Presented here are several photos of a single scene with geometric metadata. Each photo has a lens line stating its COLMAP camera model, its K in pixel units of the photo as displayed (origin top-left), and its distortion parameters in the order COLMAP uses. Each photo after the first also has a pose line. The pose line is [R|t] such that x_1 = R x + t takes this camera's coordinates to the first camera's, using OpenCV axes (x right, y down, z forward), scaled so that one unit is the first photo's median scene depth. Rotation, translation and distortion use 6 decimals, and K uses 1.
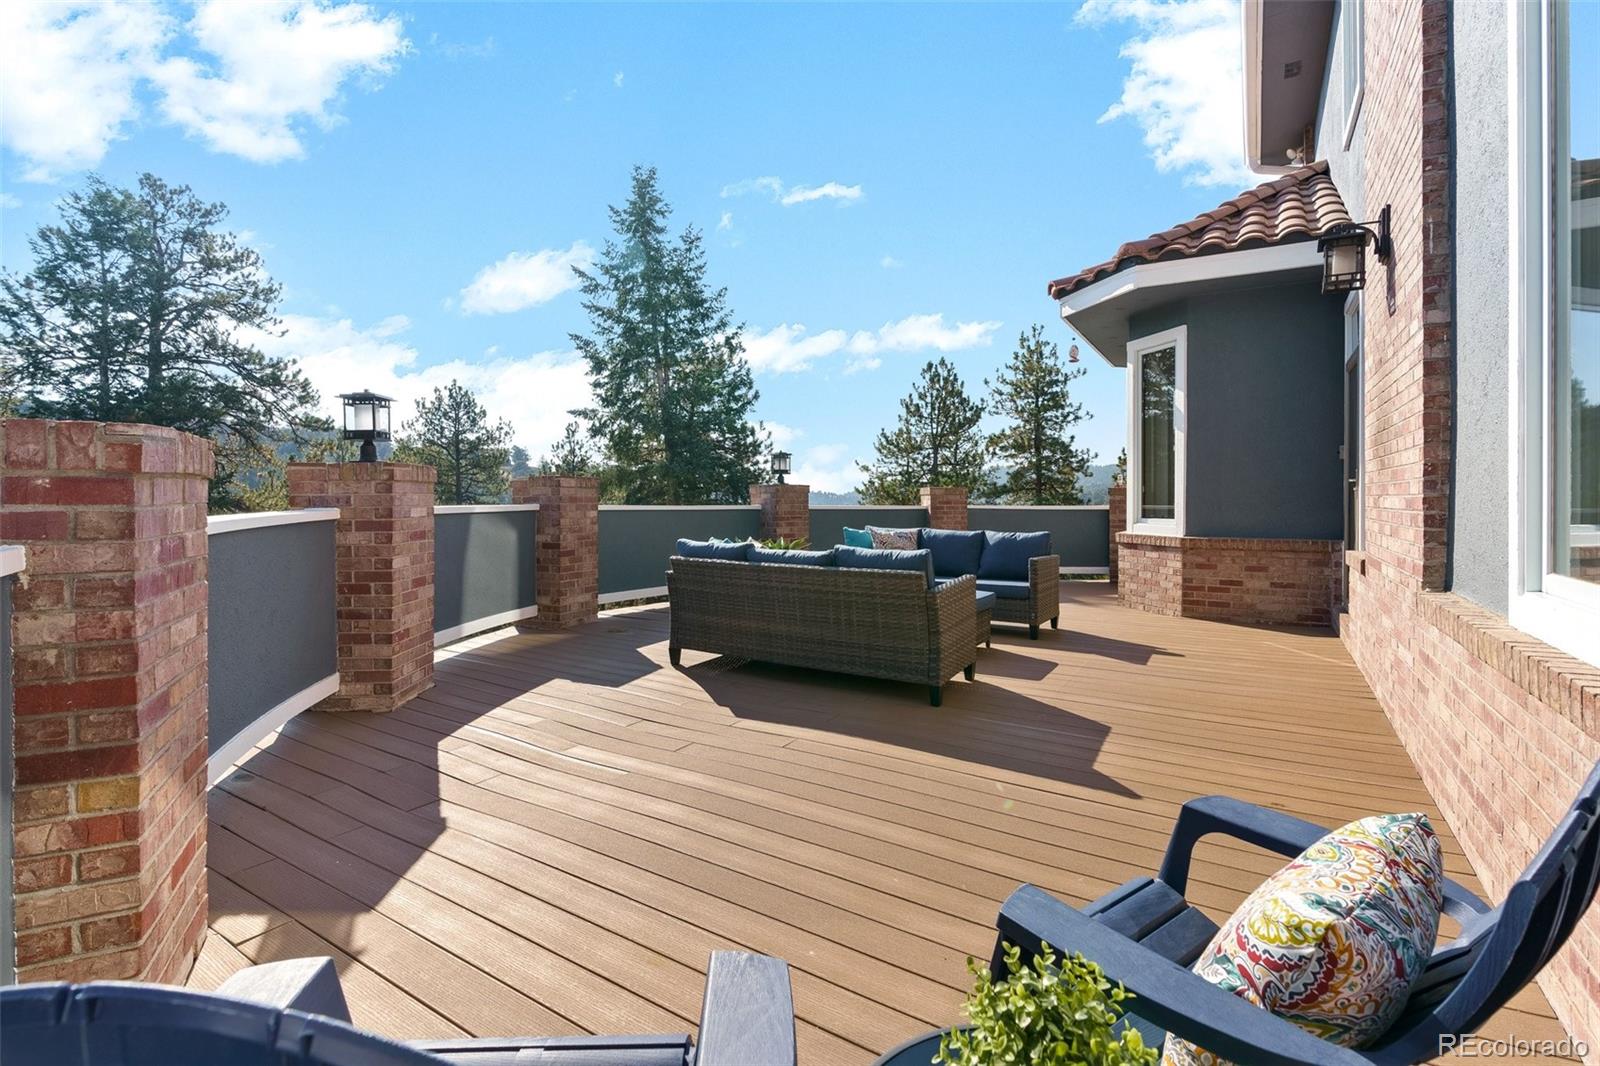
lens RADIAL K [[744.0, 0, 794.7], [0, 744.0, 525.2], [0, 0, 1]] dist [-0.003286, 0.001625]
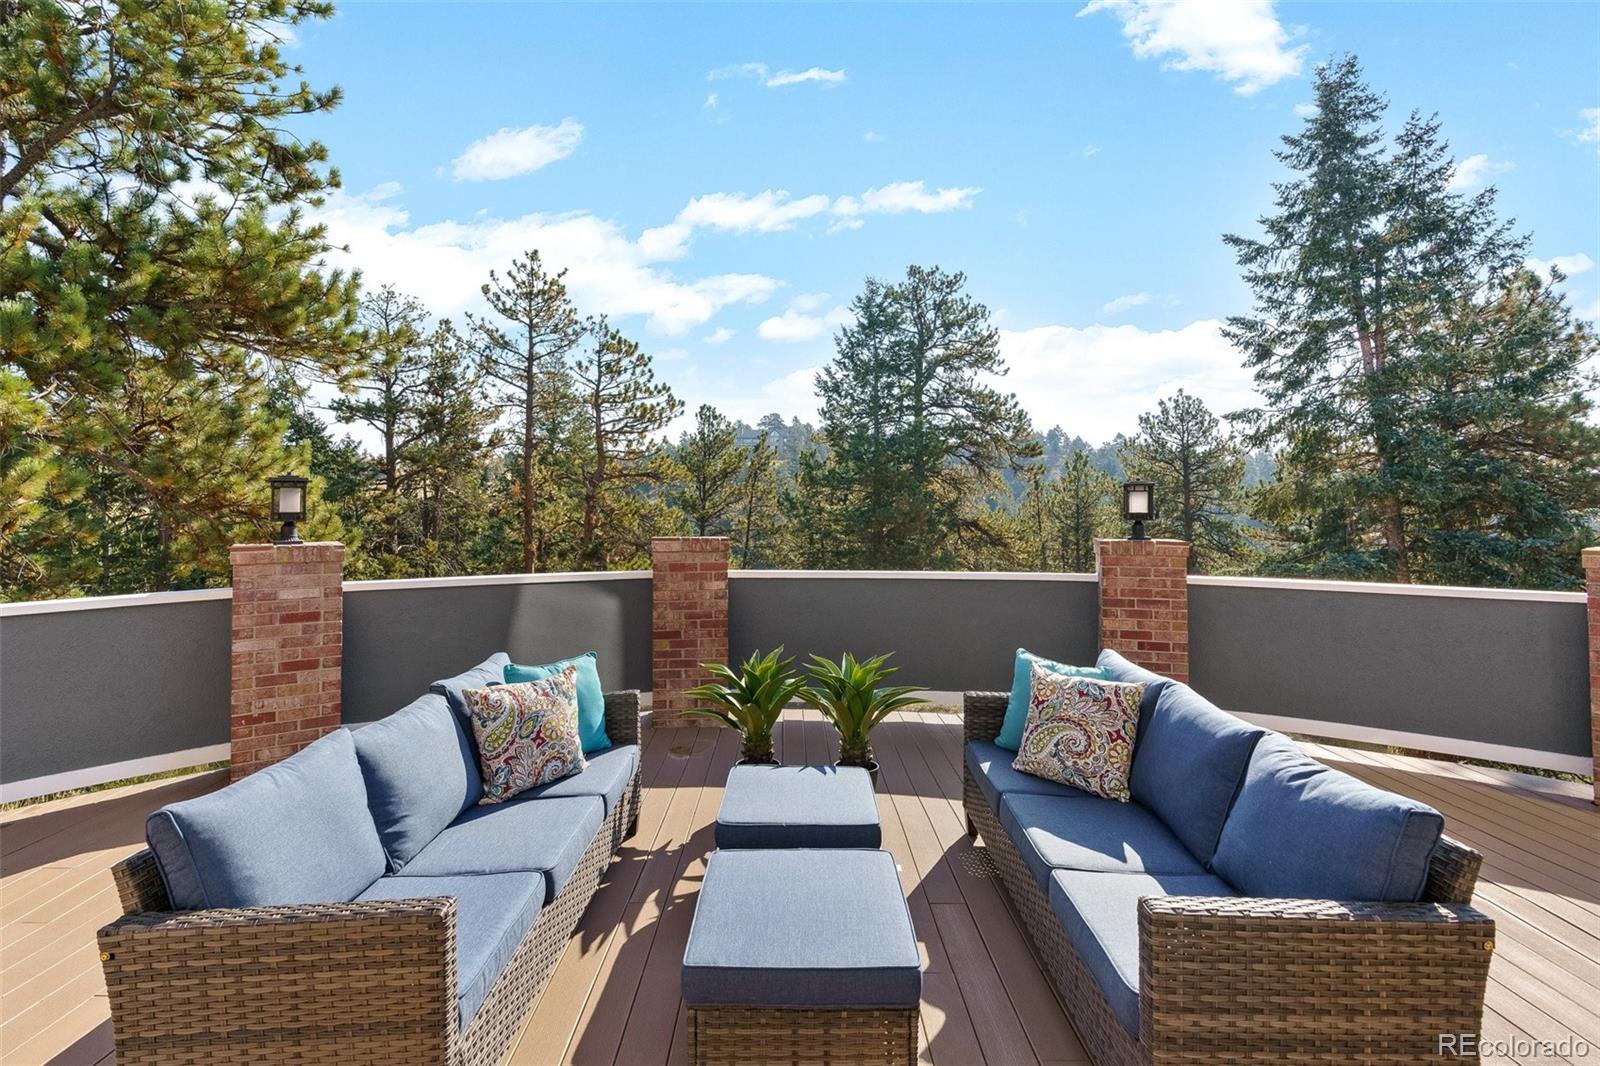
lens RADIAL K [[744.0, 0, 796.0], [0, 744.0, 516.2], [0, 0, 1]] dist [-0.003286, 0.001625]
pose [[0.530806, 0.001326, -0.847492, 0.125494], [-0.024882, 0.999592, -0.014020, -0.022835], [0.847128, 0.028529, 0.530623, 0.188823]]
